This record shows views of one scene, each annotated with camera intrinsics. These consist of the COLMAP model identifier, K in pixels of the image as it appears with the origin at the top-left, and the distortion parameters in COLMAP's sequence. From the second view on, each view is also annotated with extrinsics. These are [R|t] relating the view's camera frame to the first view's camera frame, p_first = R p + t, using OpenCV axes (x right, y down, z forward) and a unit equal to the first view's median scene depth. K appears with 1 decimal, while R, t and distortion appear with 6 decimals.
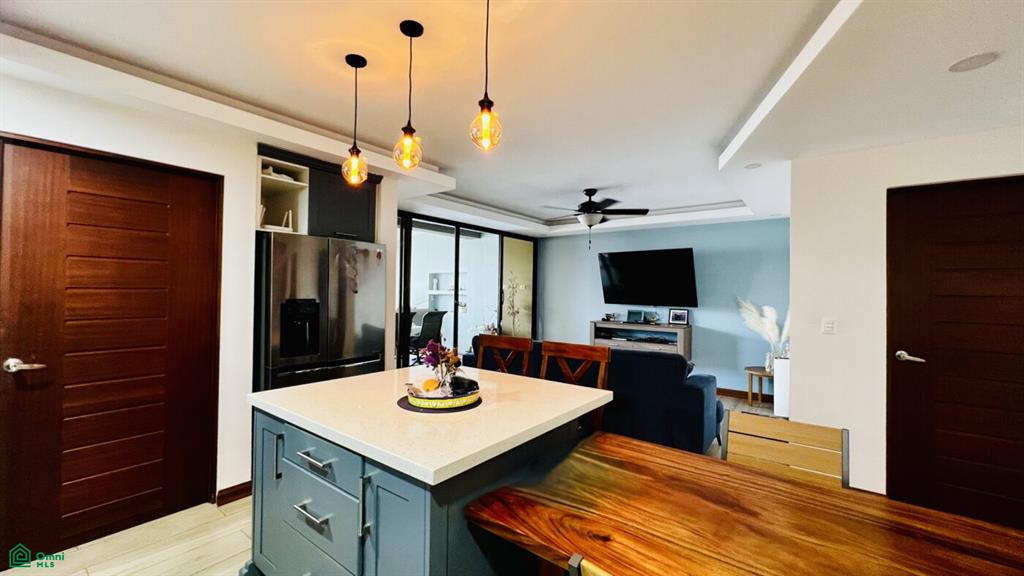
lens RADIAL K [[418.2, 0, 512.0], [0, 418.2, 288.0], [0, 0, 1]] dist [-0.007883, 0.000050]
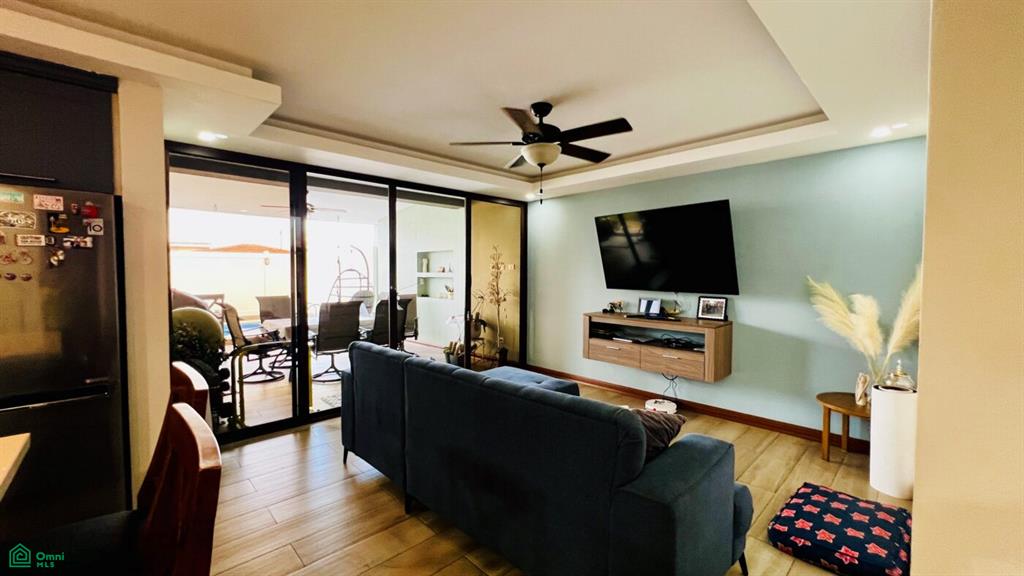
lens RADIAL K [[418.2, 0, 512.0], [0, 418.2, 288.0], [0, 0, 1]] dist [-0.007883, 0.000050]
pose [[0.987421, -0.007066, -0.157957, 0.204079], [0.014301, 0.998897, 0.044715, 0.002995], [0.157467, -0.046411, 0.986433, 0.322005]]
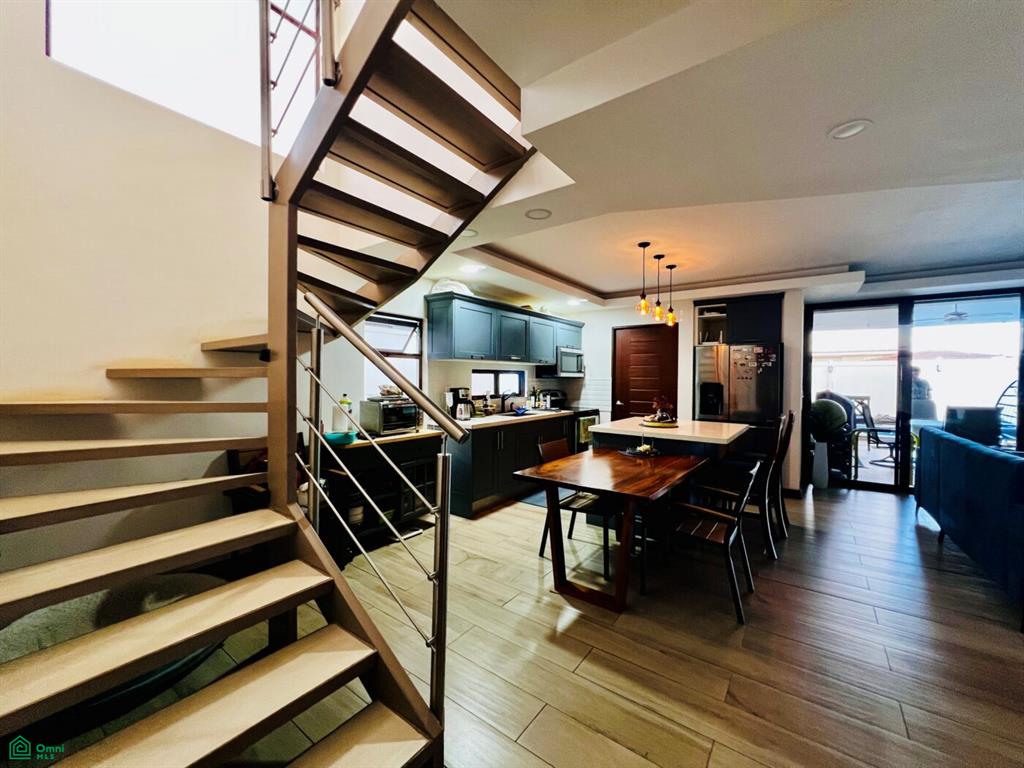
lens RADIAL K [[410.8, 0, 512.0], [0, 410.8, 384.0], [0, 0, 1]] dist [0.000083, 0.000036]
pose [[0.016250, 0.001330, -0.999867, 0.631558], [-0.003273, 0.999994, 0.001277, 0.016449], [0.999863, 0.003252, 0.016255, 0.067593]]
